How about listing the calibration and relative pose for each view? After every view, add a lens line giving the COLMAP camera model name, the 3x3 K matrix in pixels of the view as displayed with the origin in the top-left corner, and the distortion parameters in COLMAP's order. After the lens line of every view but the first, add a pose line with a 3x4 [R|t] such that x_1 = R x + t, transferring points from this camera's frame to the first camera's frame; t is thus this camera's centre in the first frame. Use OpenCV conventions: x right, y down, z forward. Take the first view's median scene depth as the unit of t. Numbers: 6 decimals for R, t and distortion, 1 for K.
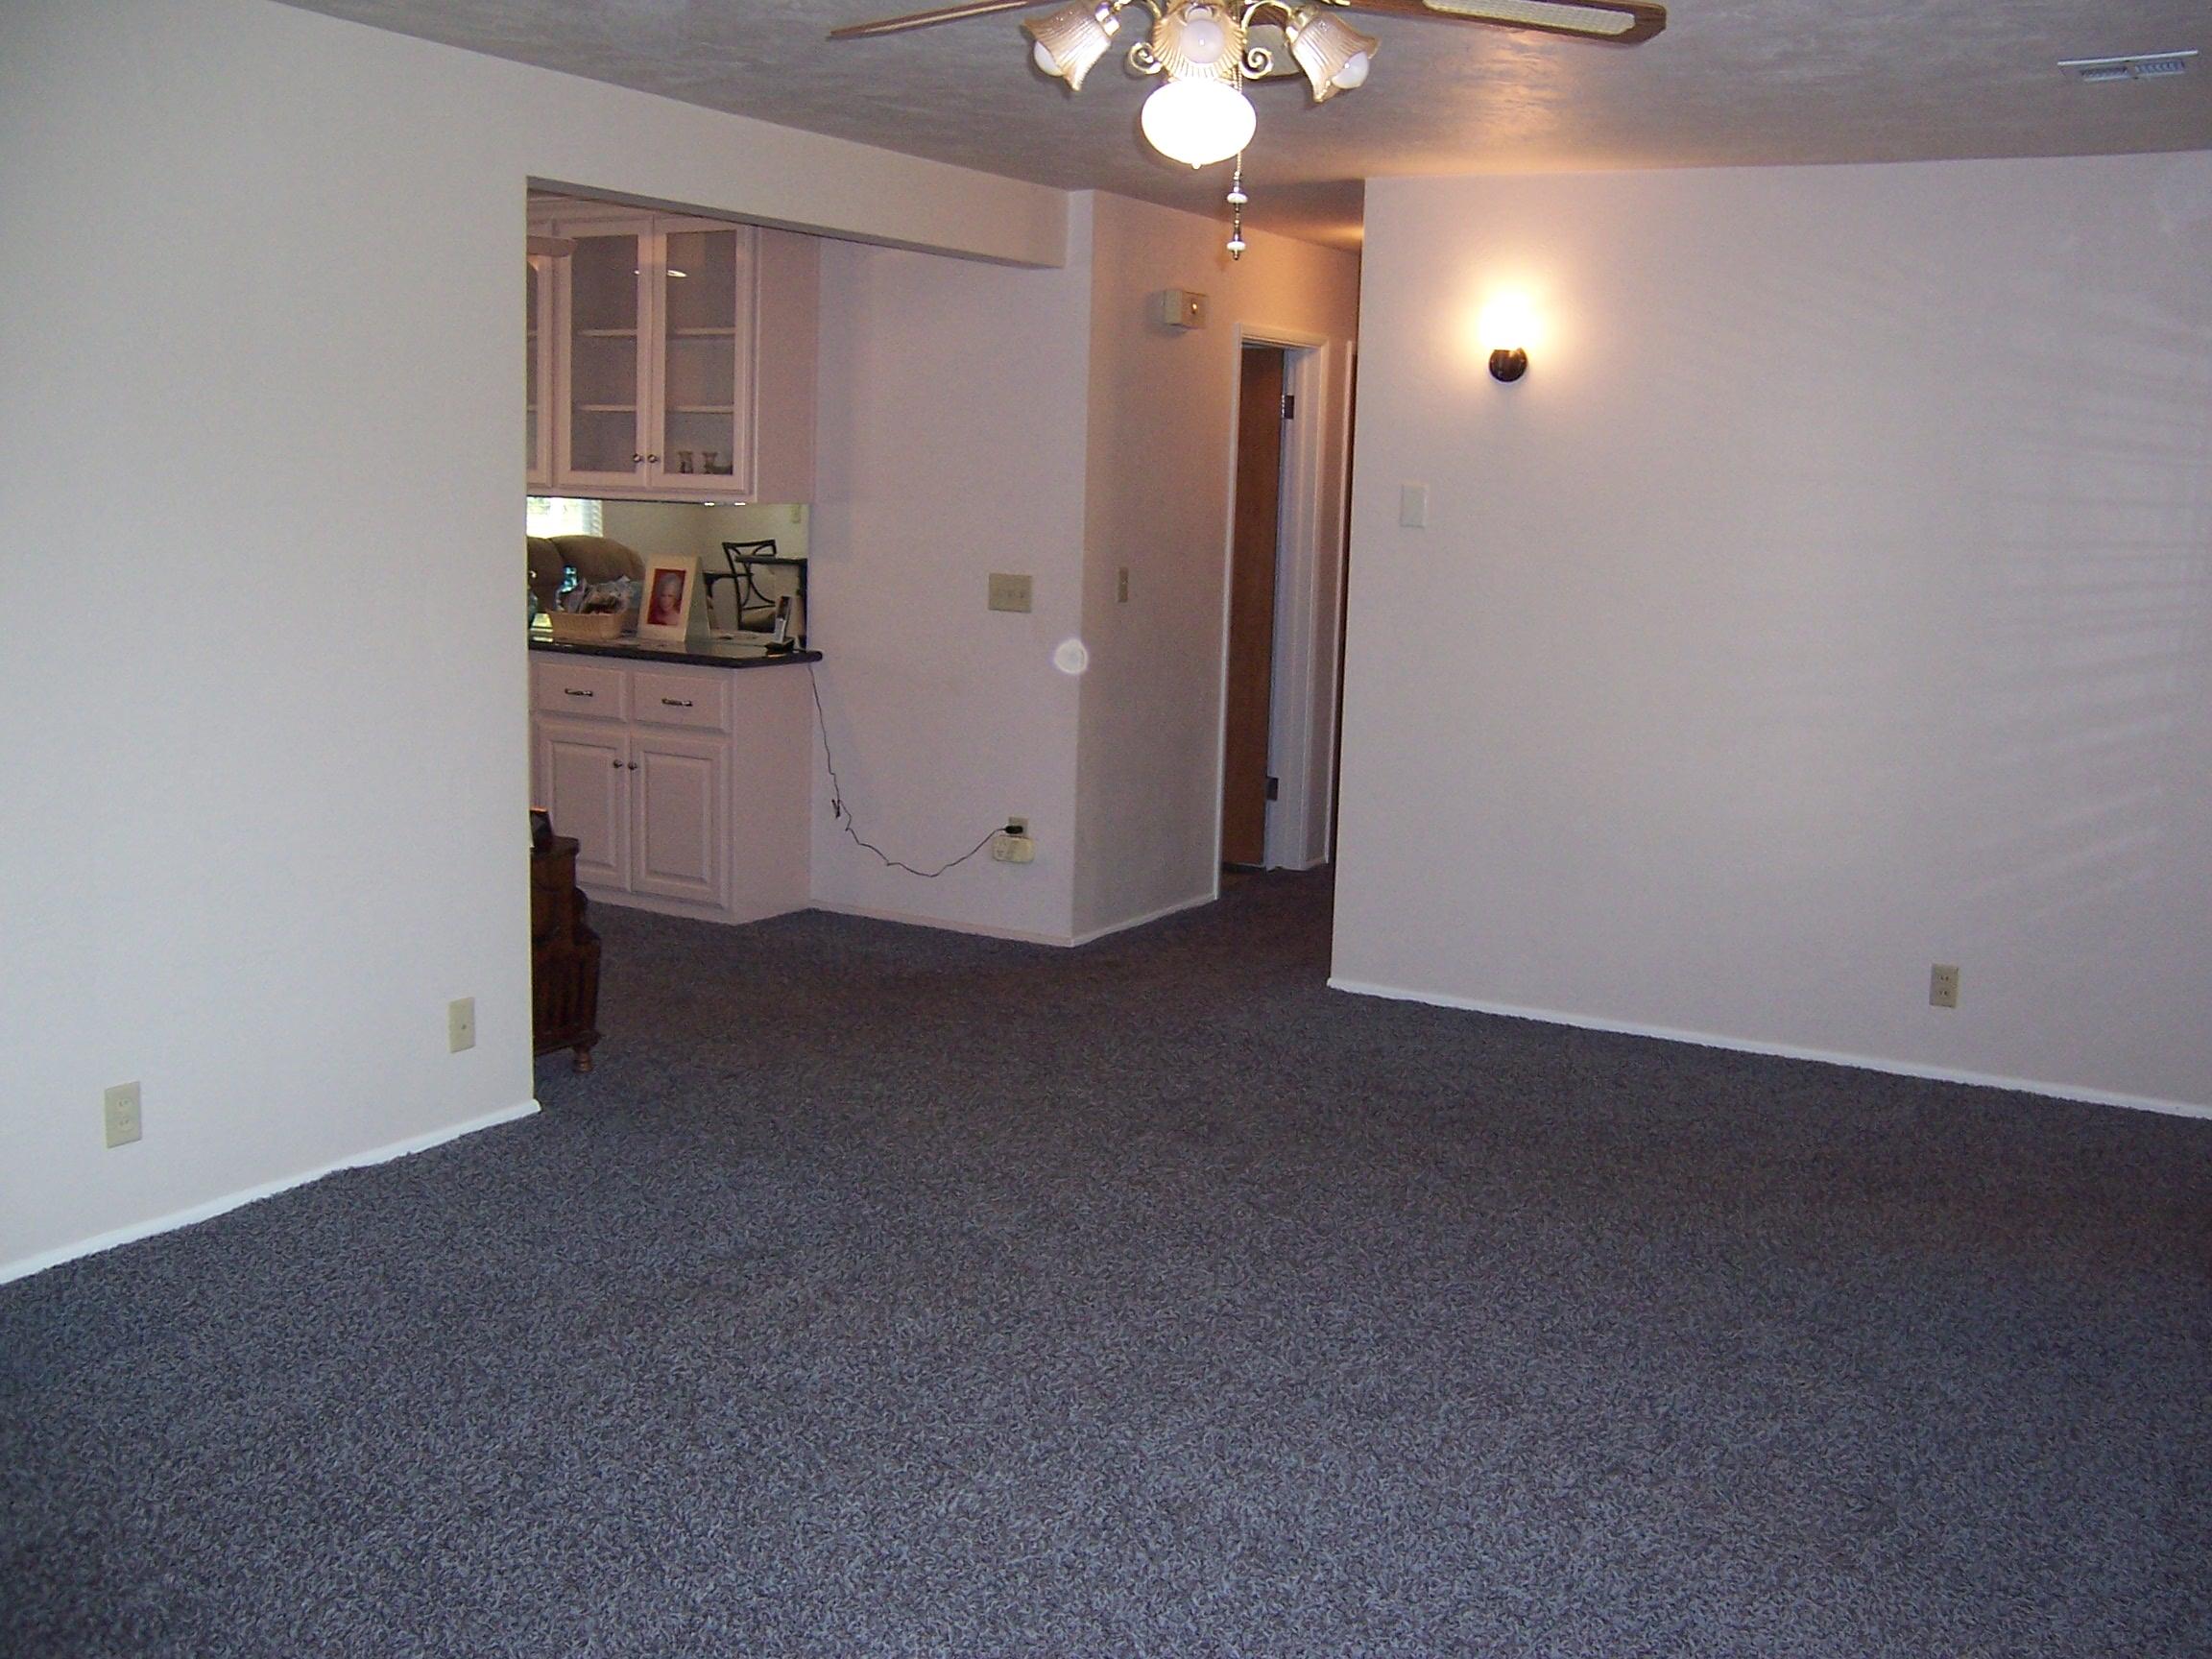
lens RADIAL K [[2160.2, 0, 1106.0], [0, 2160.2, 829.5], [0, 0, 1]] dist [-0.007208, -0.000535]
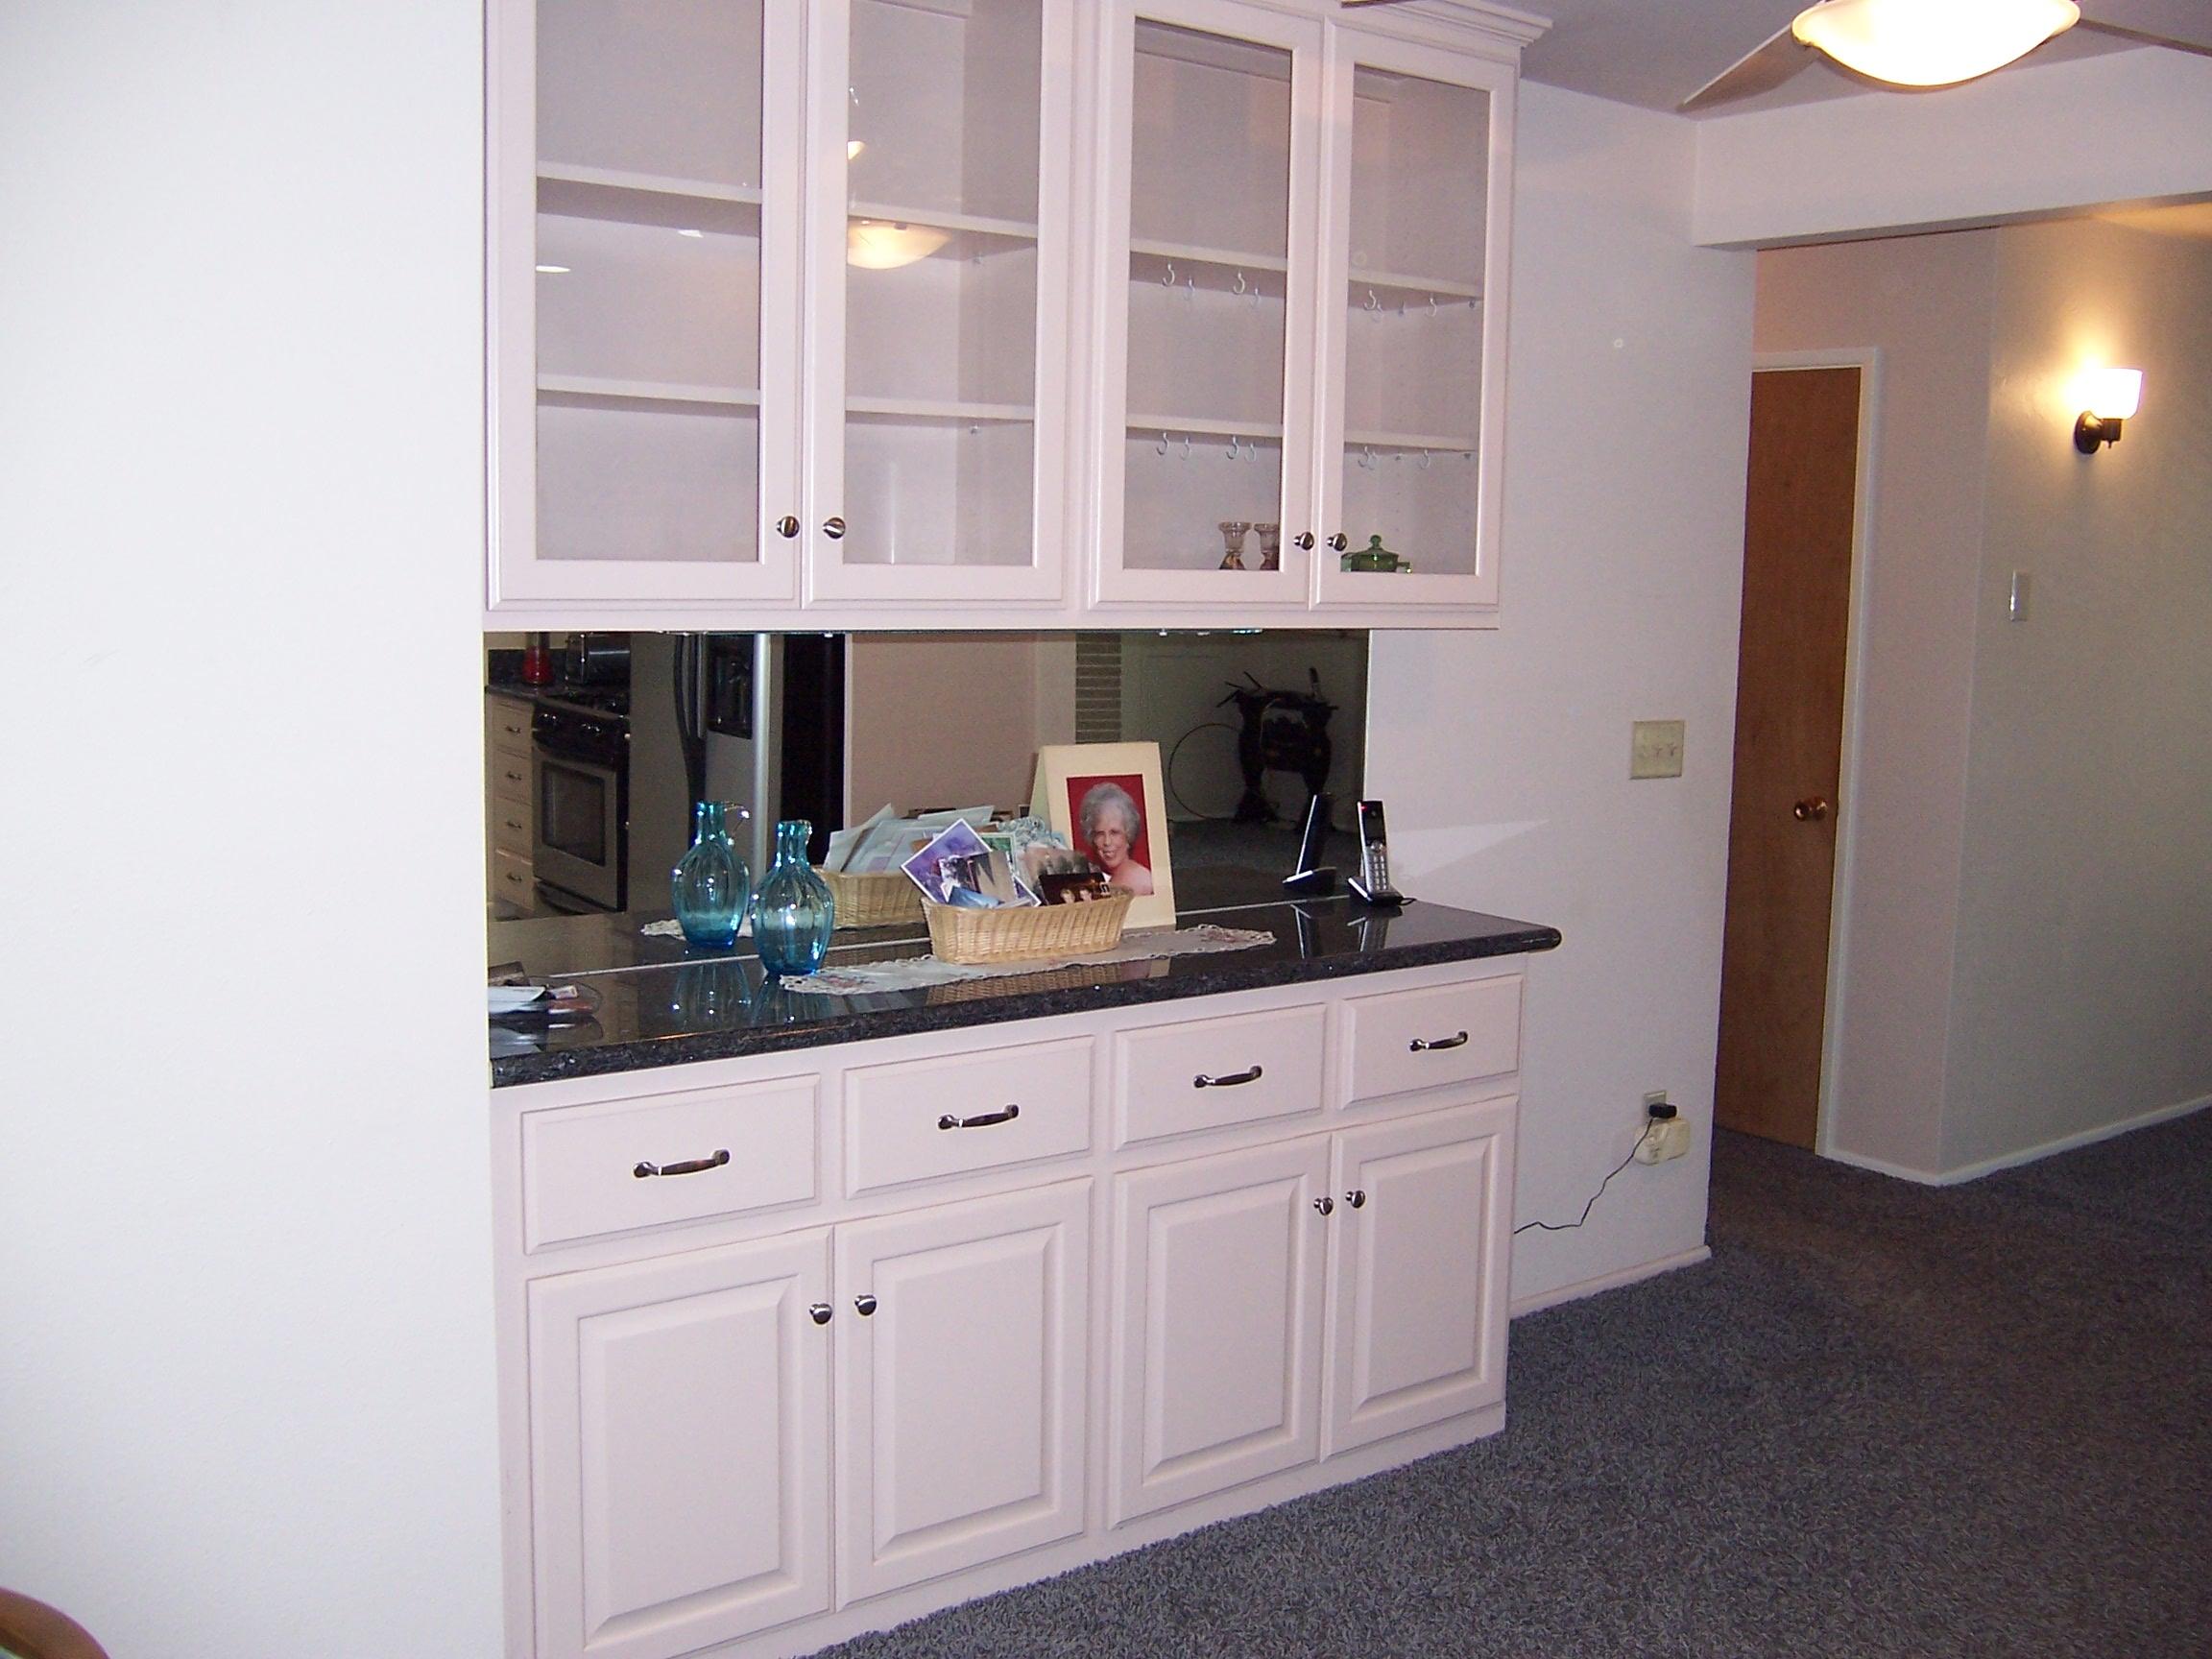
lens RADIAL K [[2160.2, 0, 1106.0], [0, 2160.2, 829.5], [0, 0, 1]] dist [-0.007208, -0.000535]
pose [[0.385310, -0.132343, 0.913248, -0.659903], [0.141242, 0.986459, 0.083360, -0.155575], [-0.911914, 0.096870, 0.398785, 0.860405]]
